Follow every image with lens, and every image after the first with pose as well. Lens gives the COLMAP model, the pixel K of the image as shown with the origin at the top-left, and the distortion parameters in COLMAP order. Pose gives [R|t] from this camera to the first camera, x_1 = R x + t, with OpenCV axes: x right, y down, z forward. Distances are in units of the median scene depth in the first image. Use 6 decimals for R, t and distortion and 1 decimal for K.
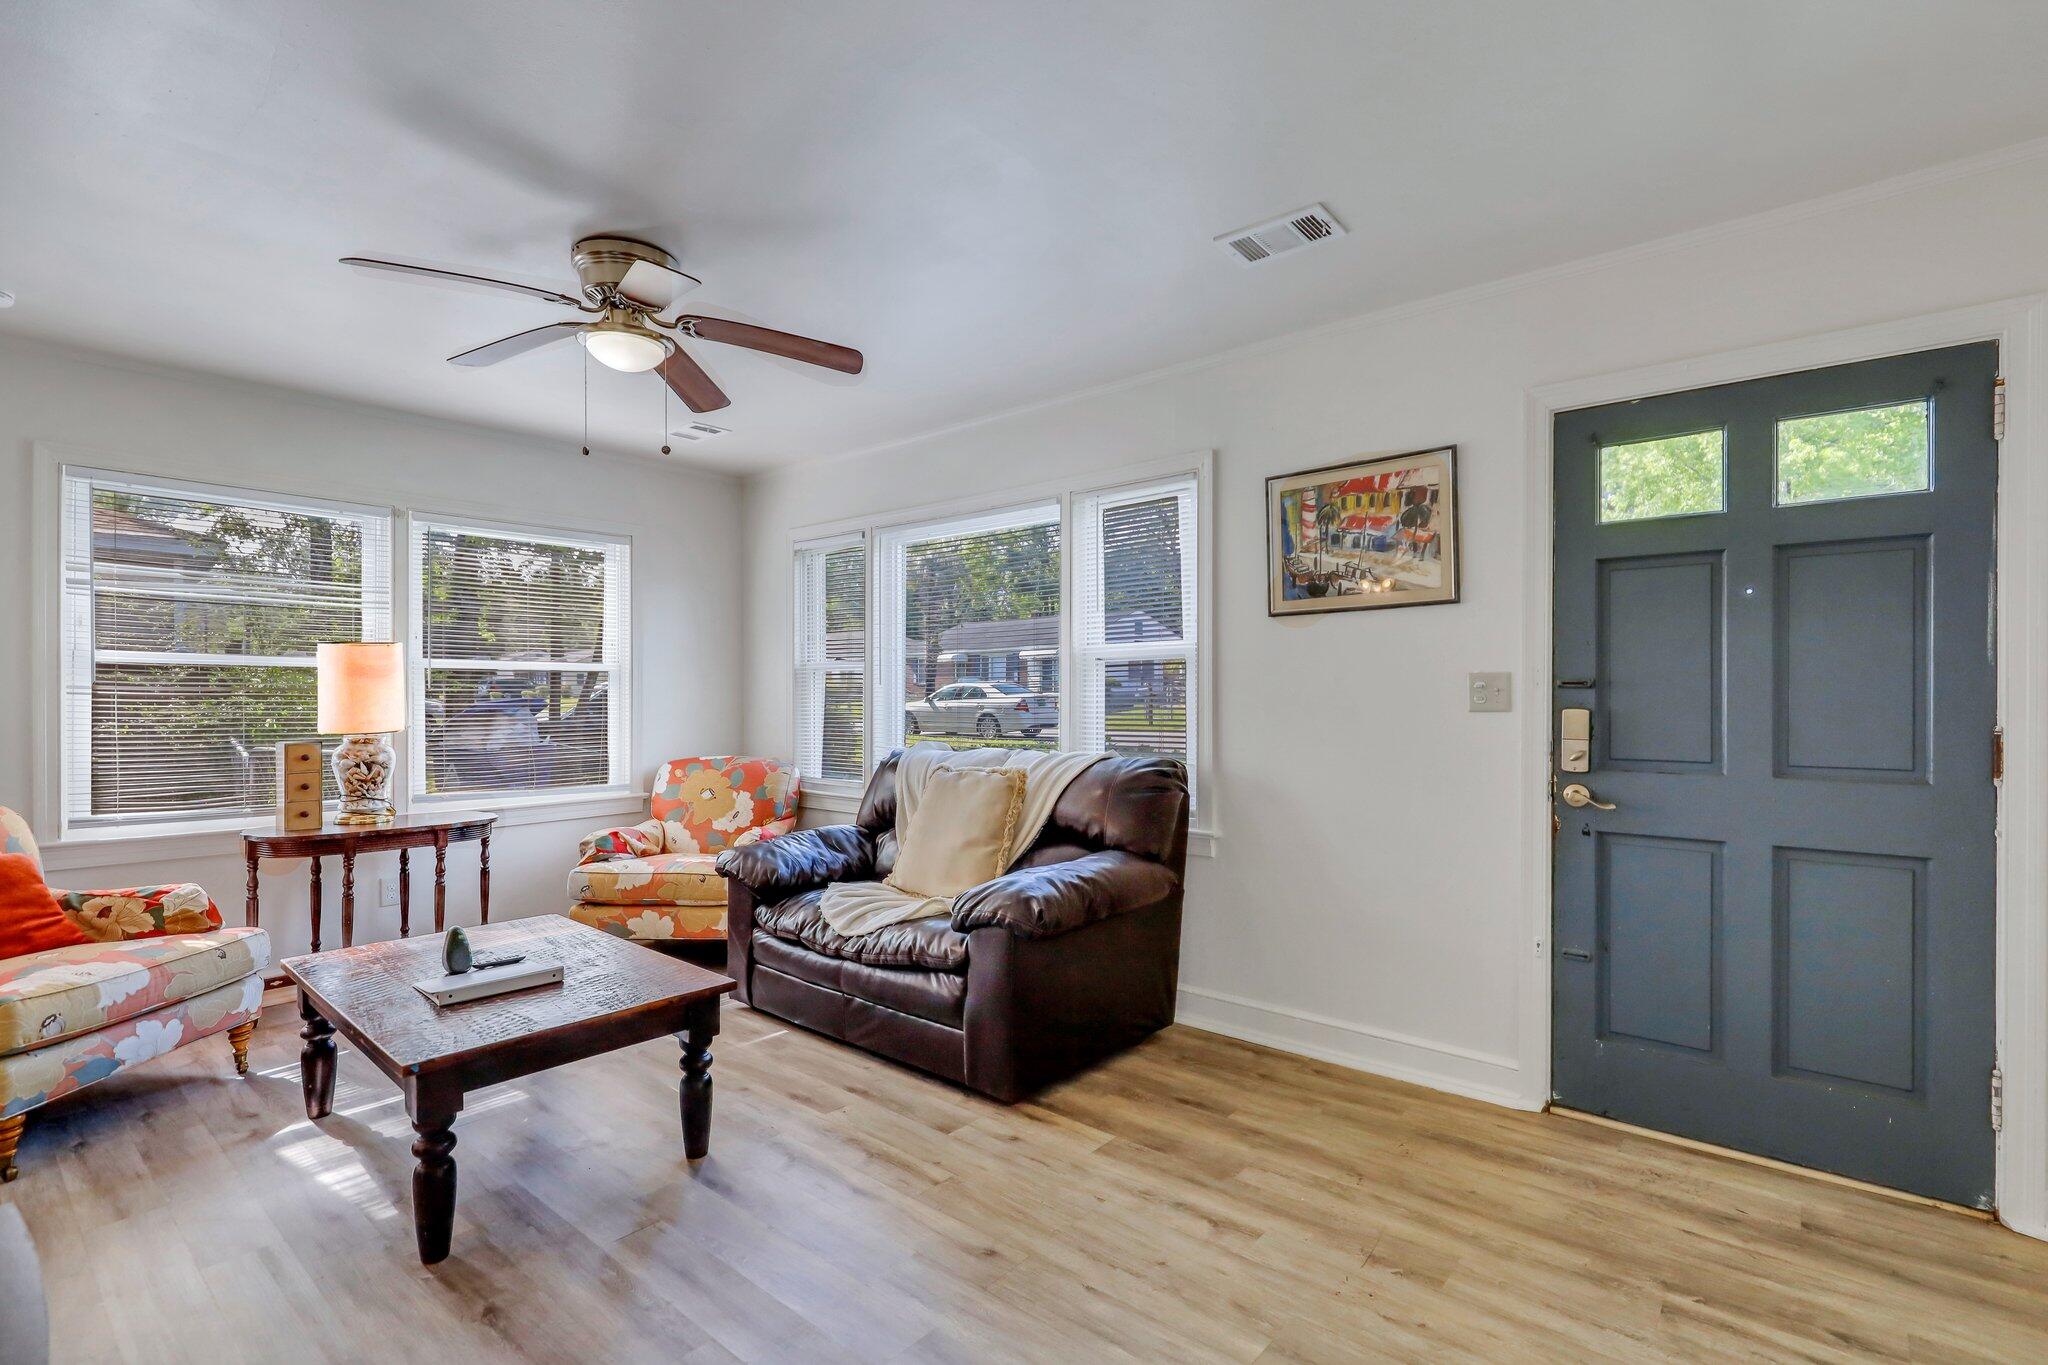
lens RADIAL K [[976.0, 0, 1023.2], [0, 976.0, 688.6], [0, 0, 1]] dist [-0.004416, -0.000584]
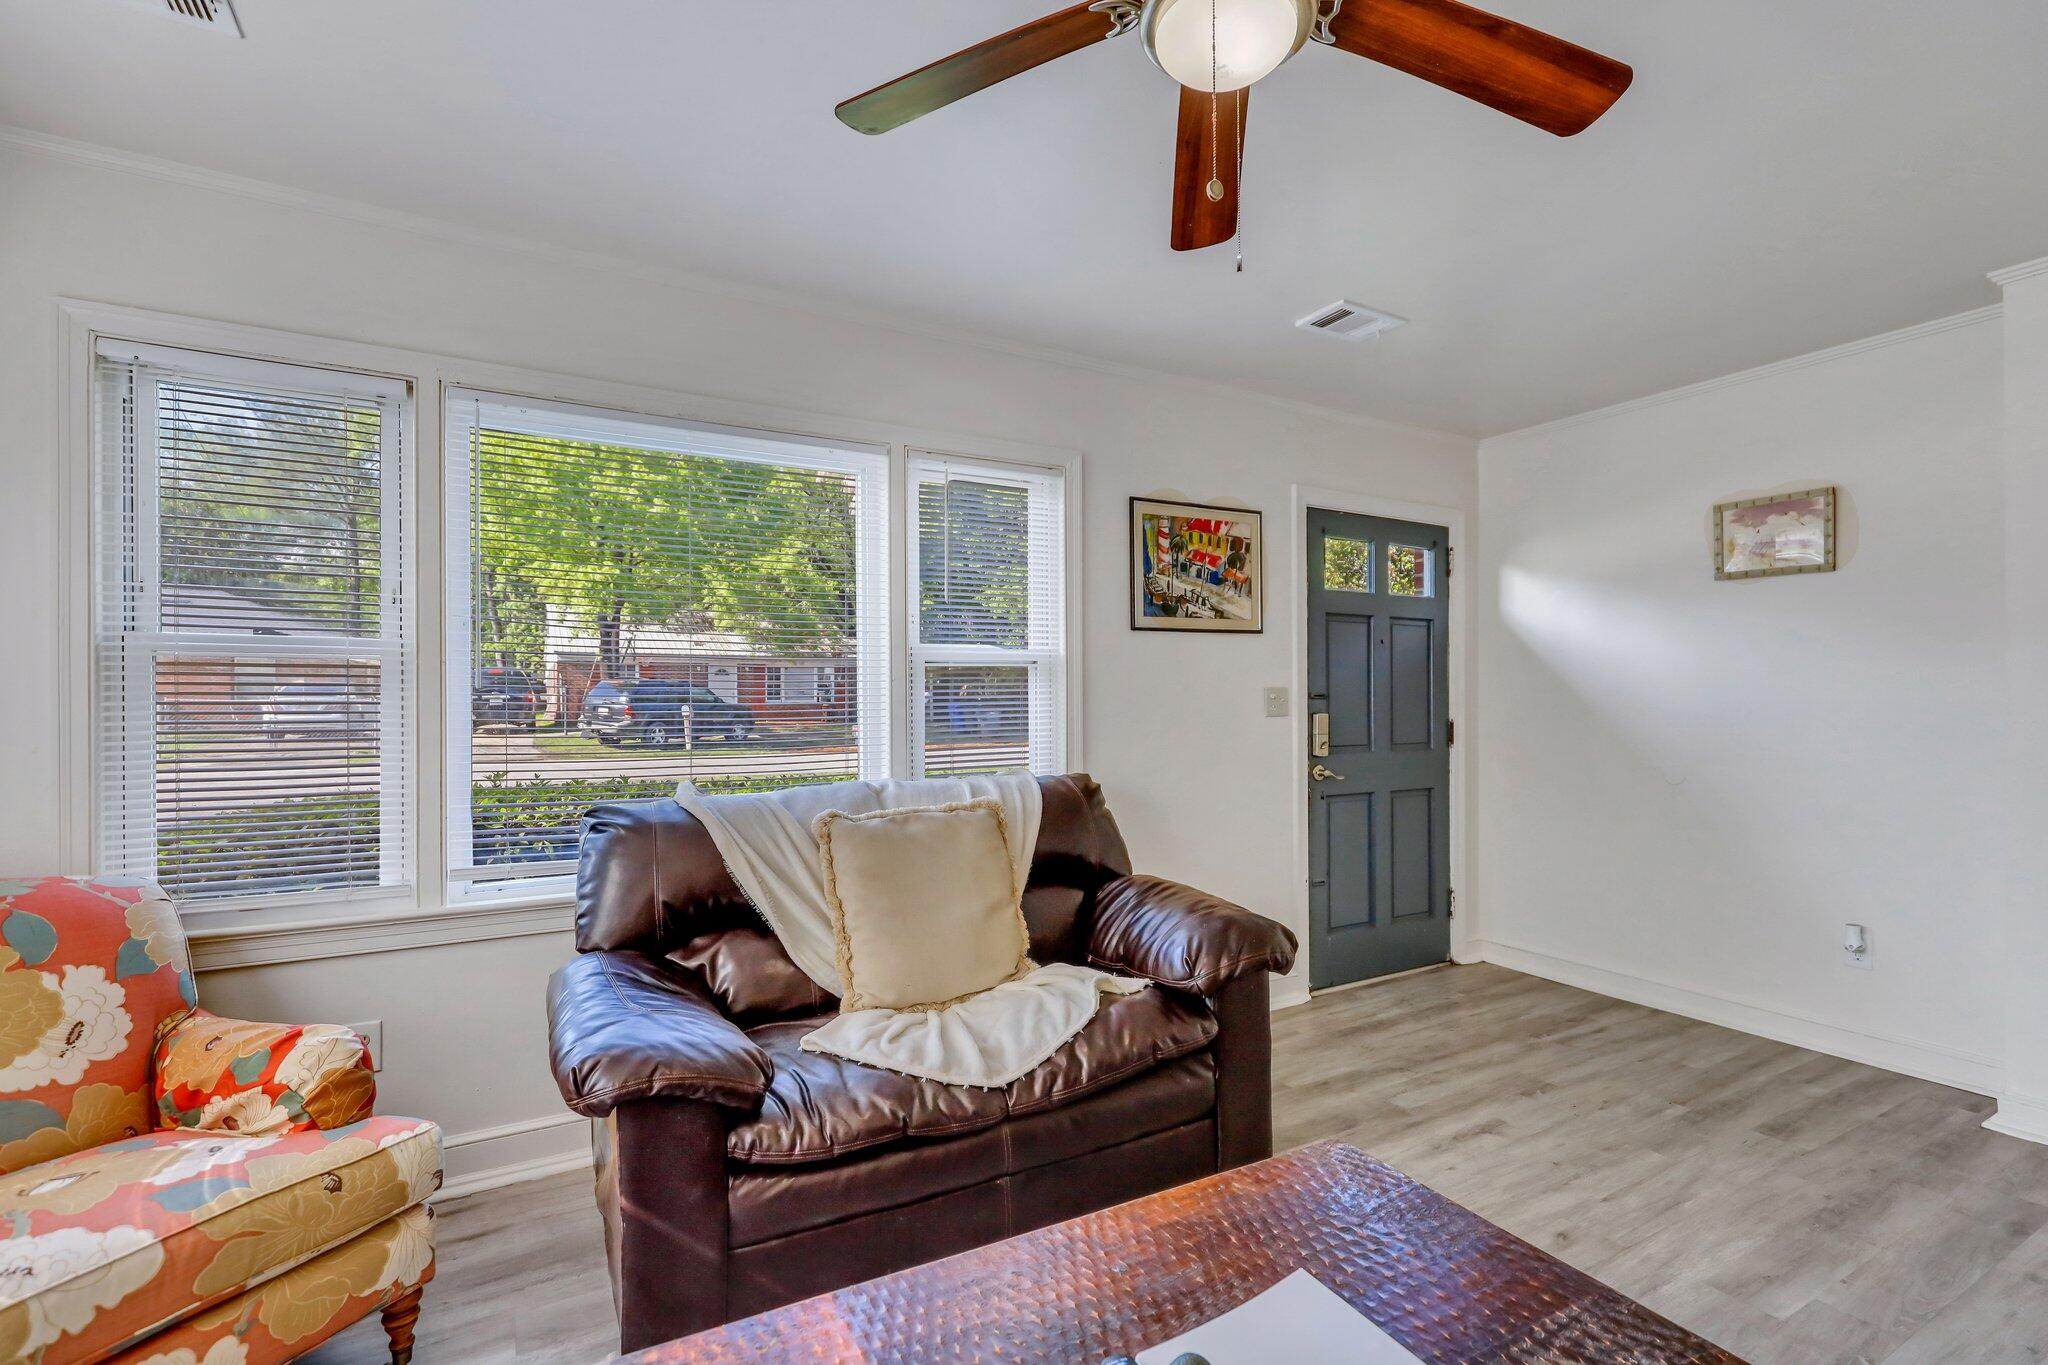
lens RADIAL K [[976.0, 0, 1023.2], [0, 976.0, 688.6], [0, 0, 1]] dist [-0.004416, -0.000584]
pose [[0.310615, 0.013186, 0.950444, -0.926179], [-0.001653, 0.999910, -0.013332, 0.004343], [-0.950534, 0.002570, 0.310609, 0.933386]]
